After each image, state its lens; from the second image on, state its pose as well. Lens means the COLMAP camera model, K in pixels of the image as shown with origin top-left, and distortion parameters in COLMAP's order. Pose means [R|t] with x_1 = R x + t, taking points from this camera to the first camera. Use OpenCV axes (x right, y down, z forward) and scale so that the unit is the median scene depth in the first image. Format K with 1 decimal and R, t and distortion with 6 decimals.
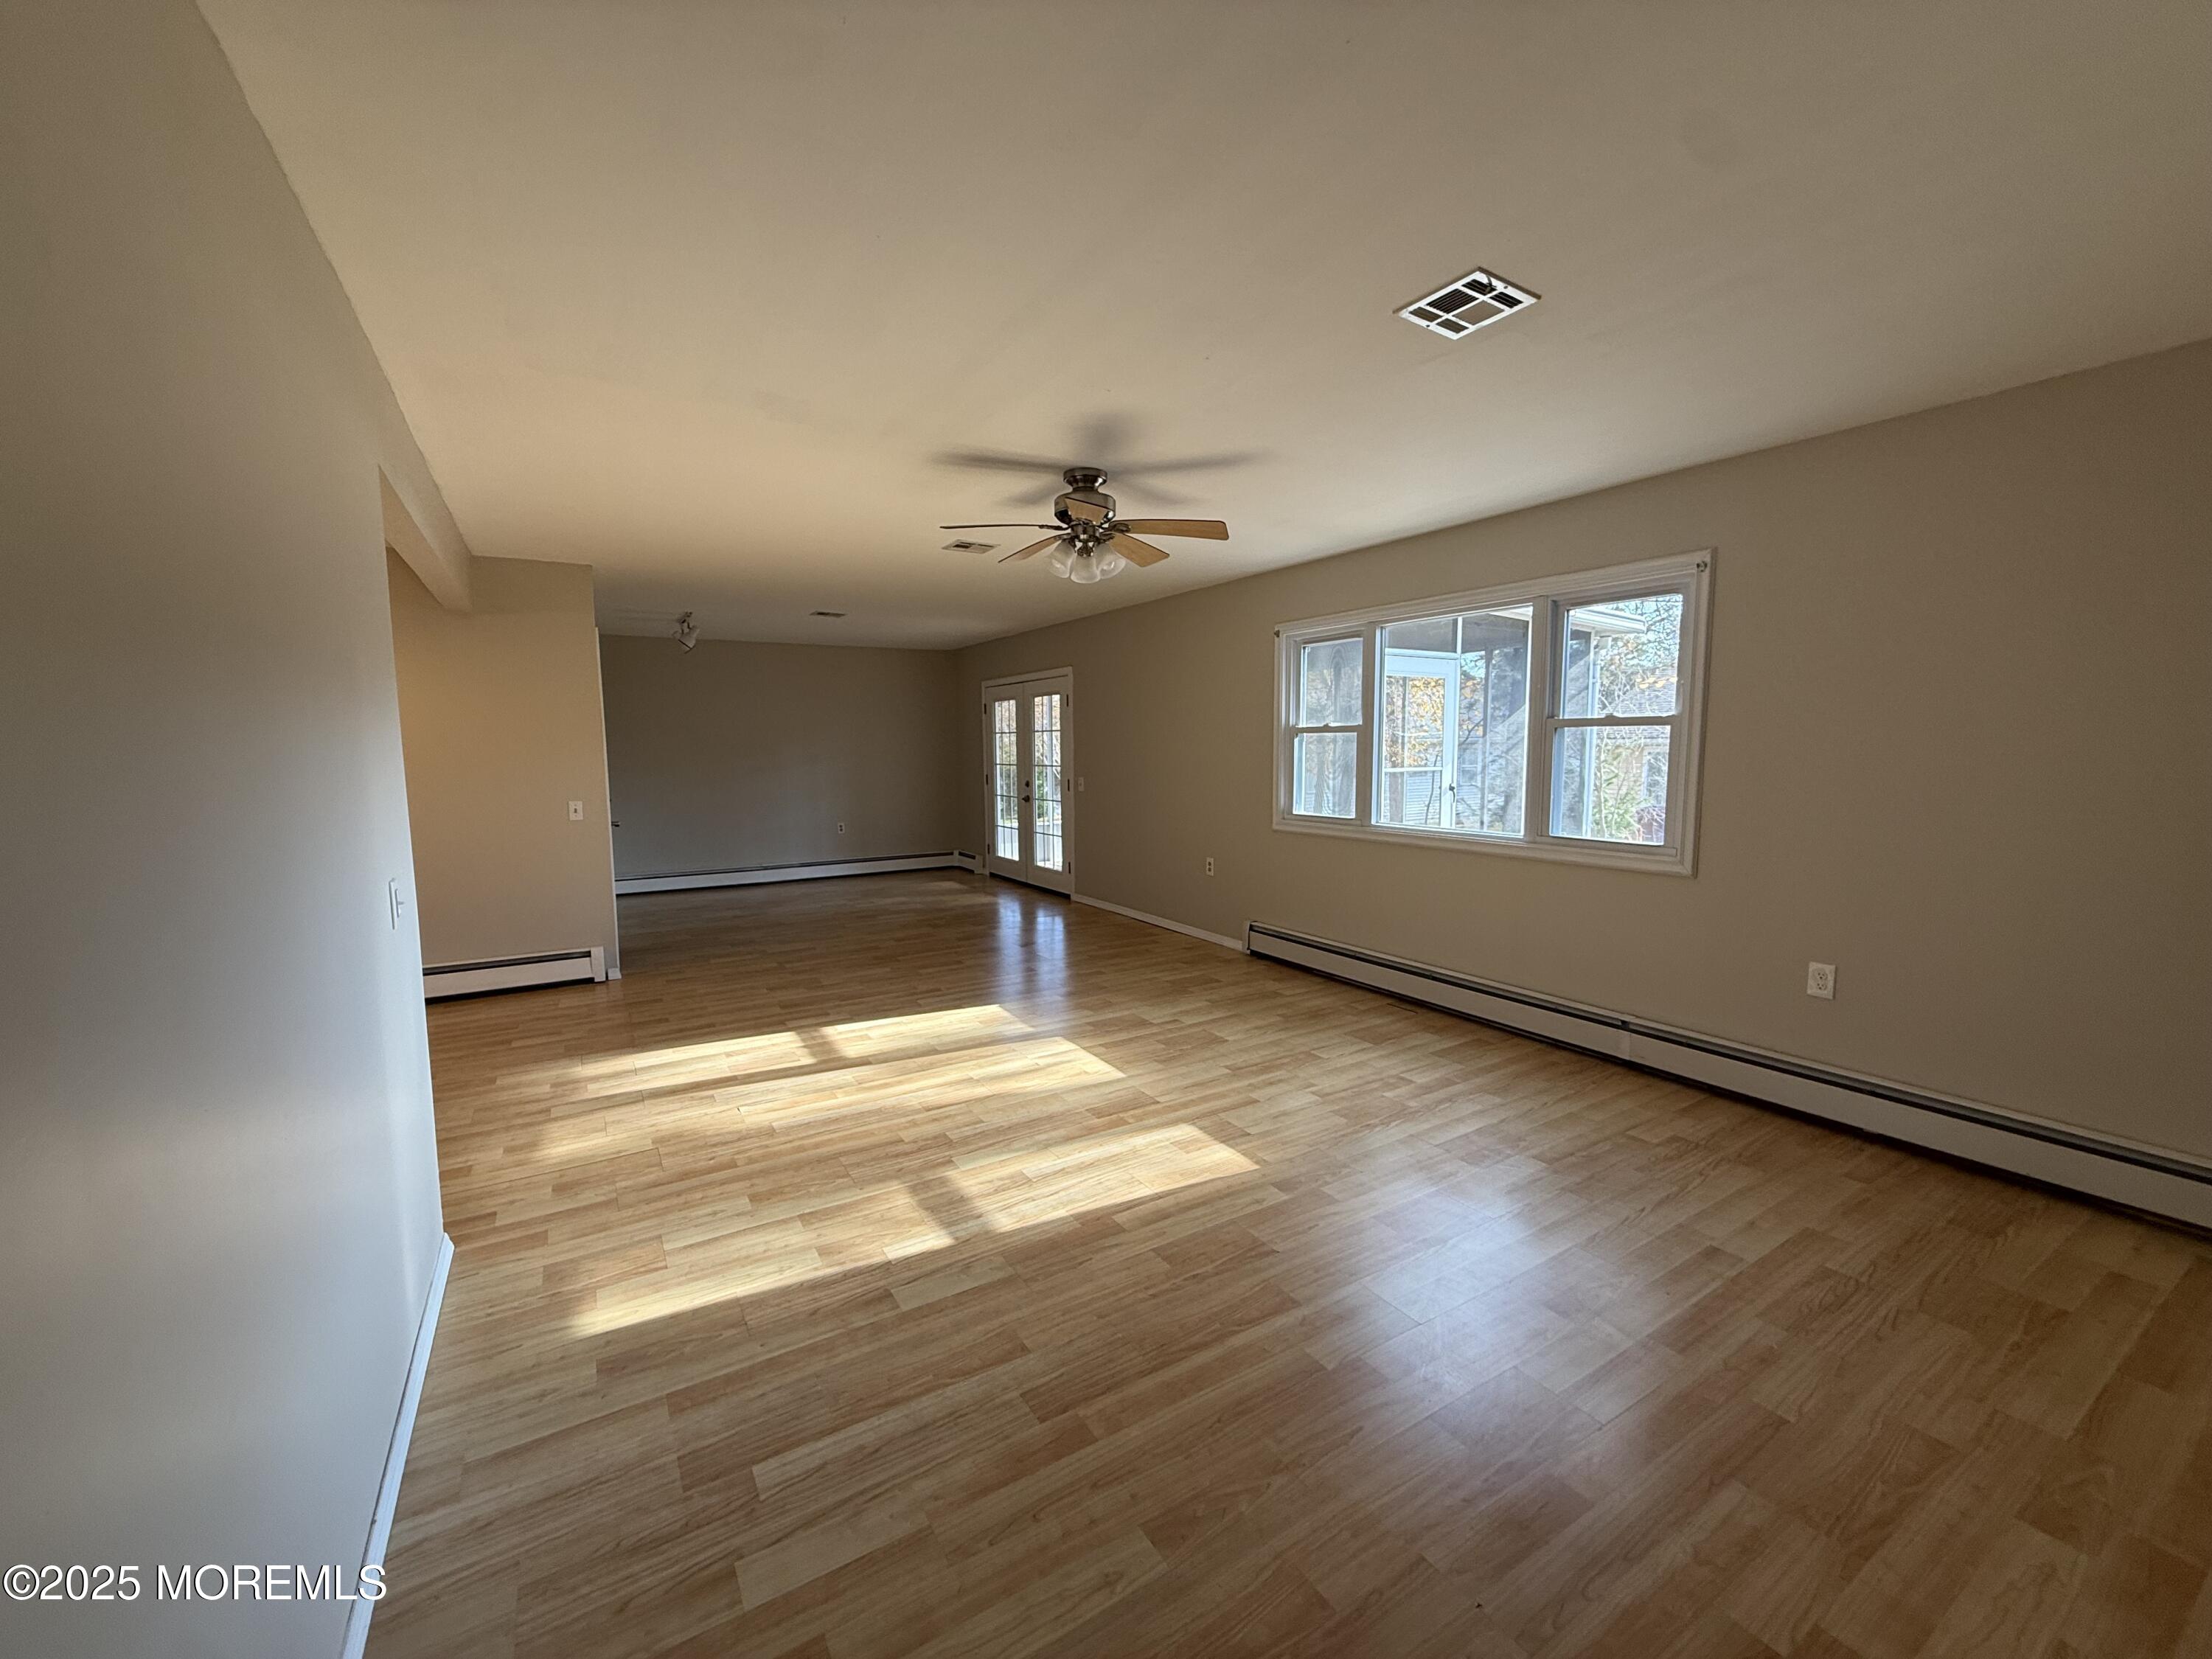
lens RADIAL K [[884.6, 0, 1104.1], [0, 884.6, 826.7], [0, 0, 1]] dist [-0.000679, -0.000293]
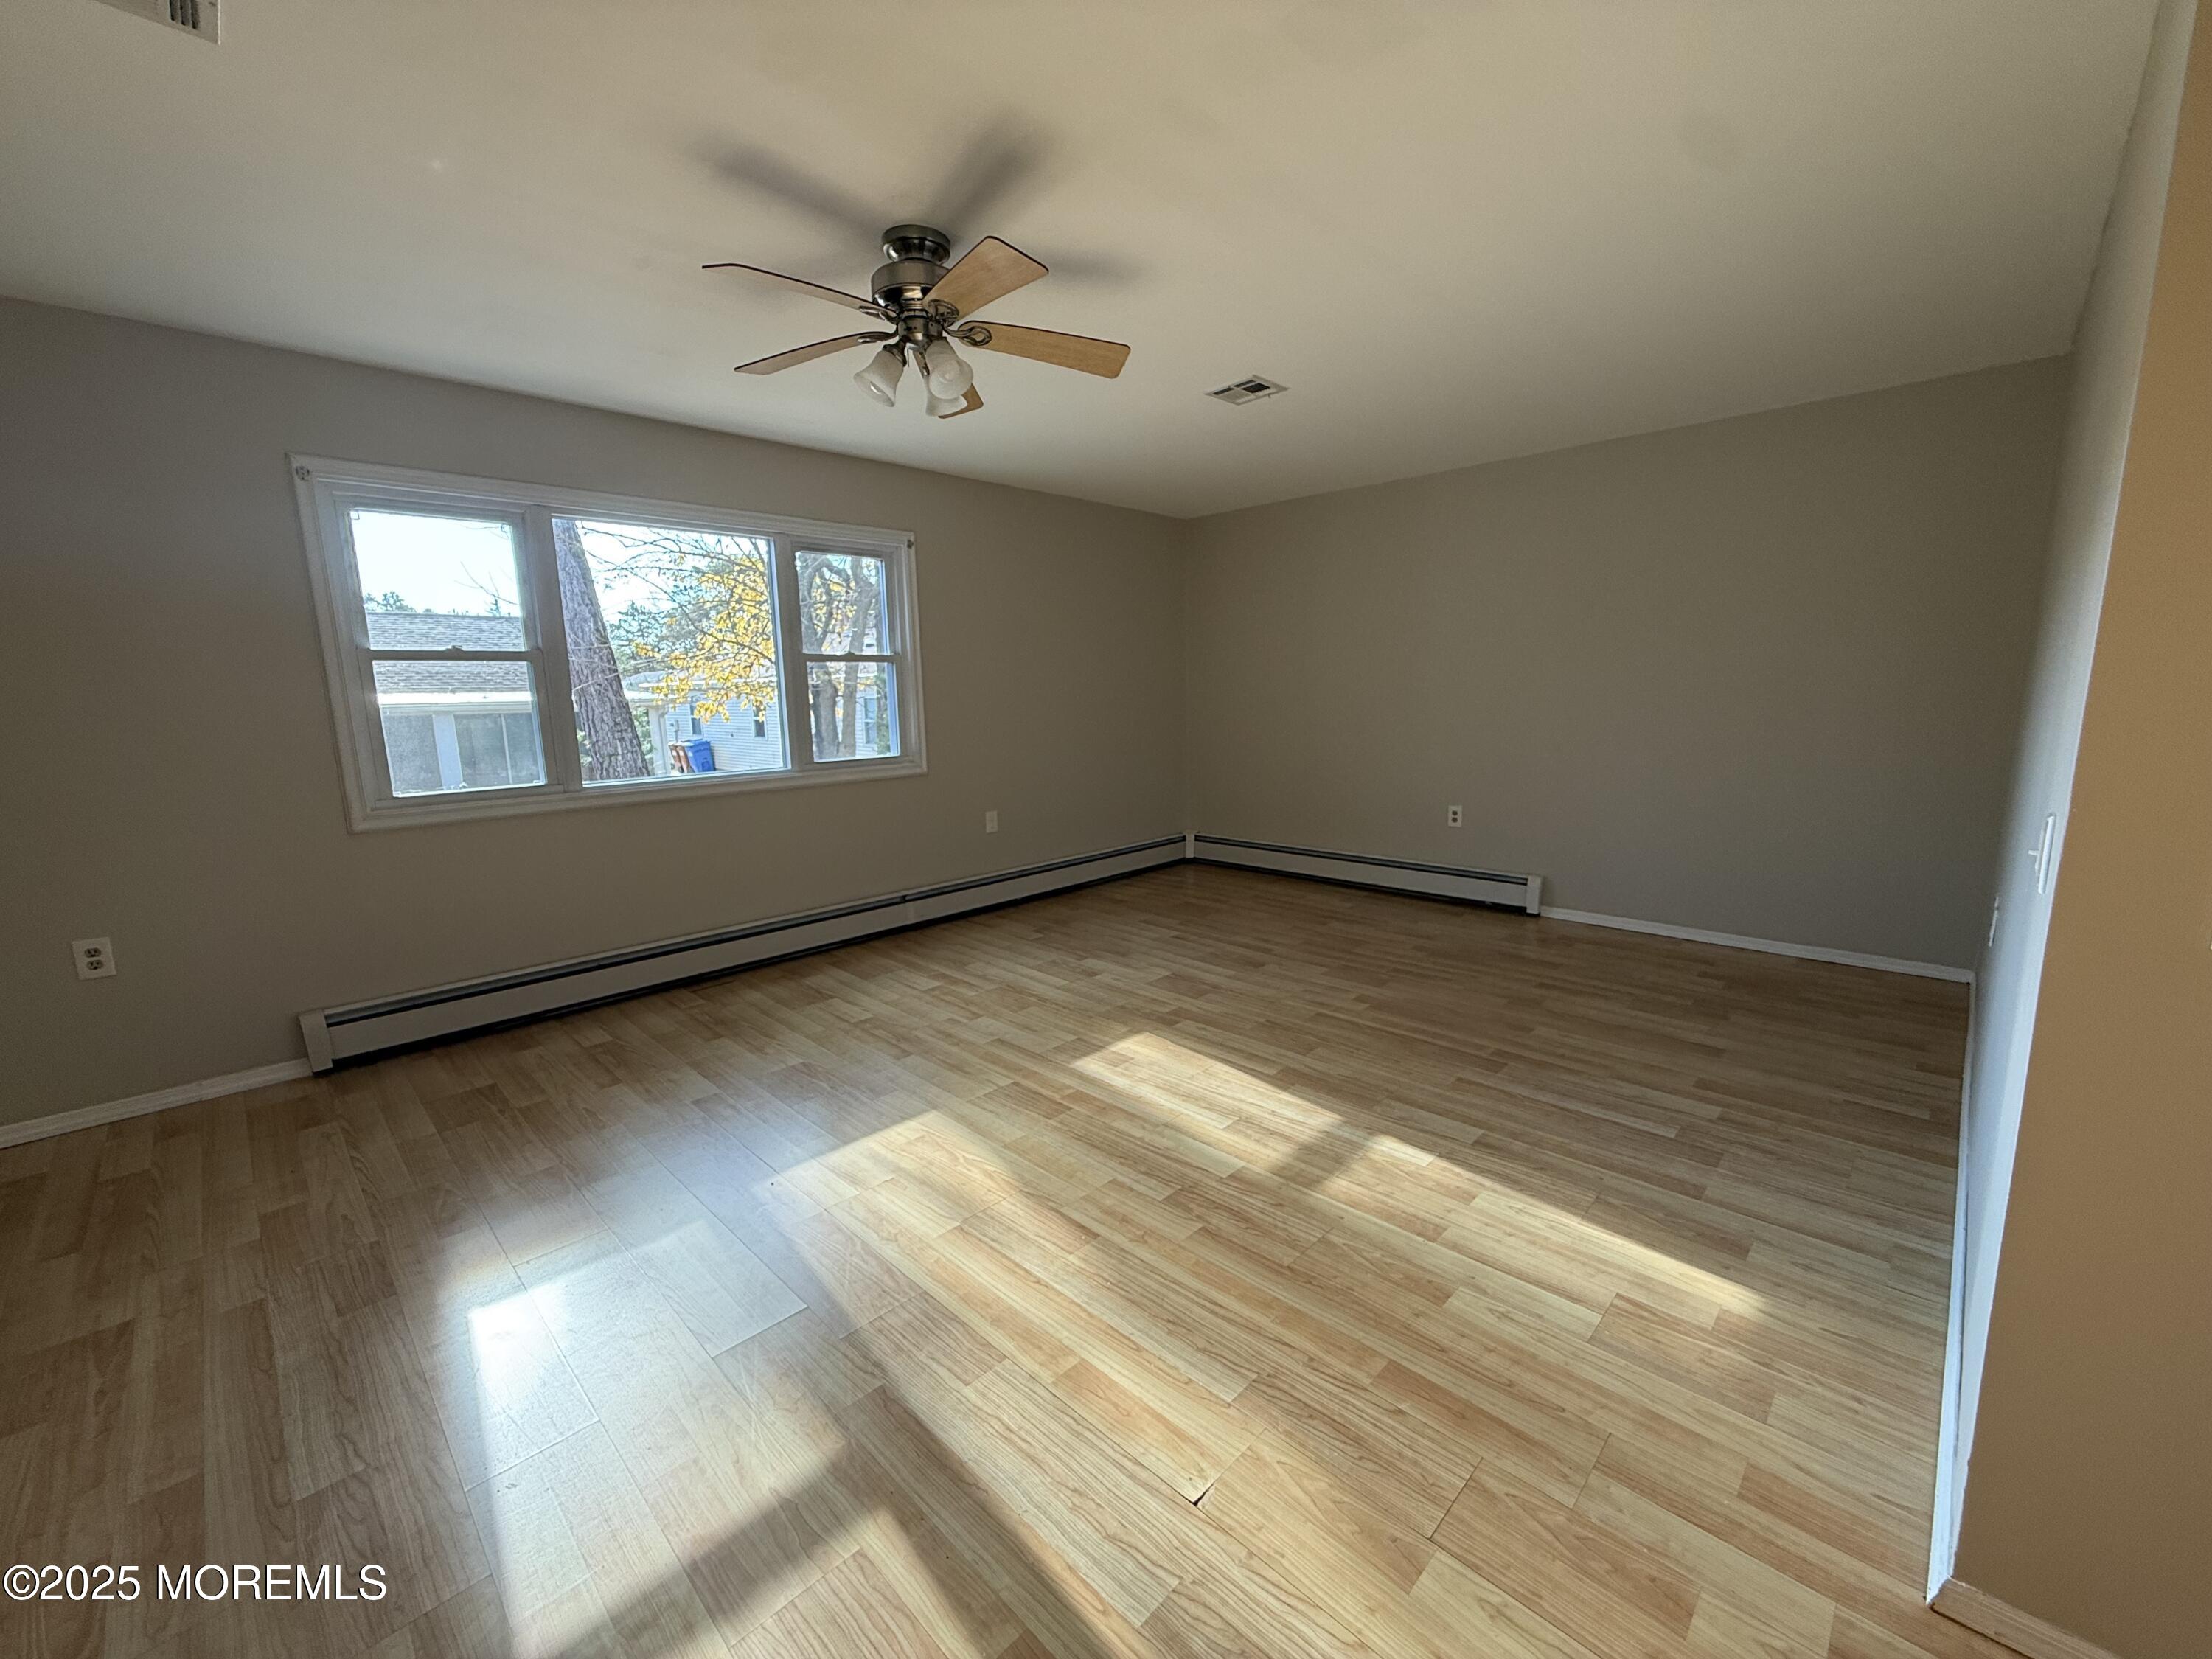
lens RADIAL K [[884.6, 0, 1104.1], [0, 884.6, 826.7], [0, 0, 1]] dist [-0.000679, -0.000293]
pose [[-0.241979, -0.138205, 0.960388, -0.807174], [0.114245, 0.978860, 0.169648, -0.070968], [-0.963532, 0.150771, -0.221075, 1.157068]]
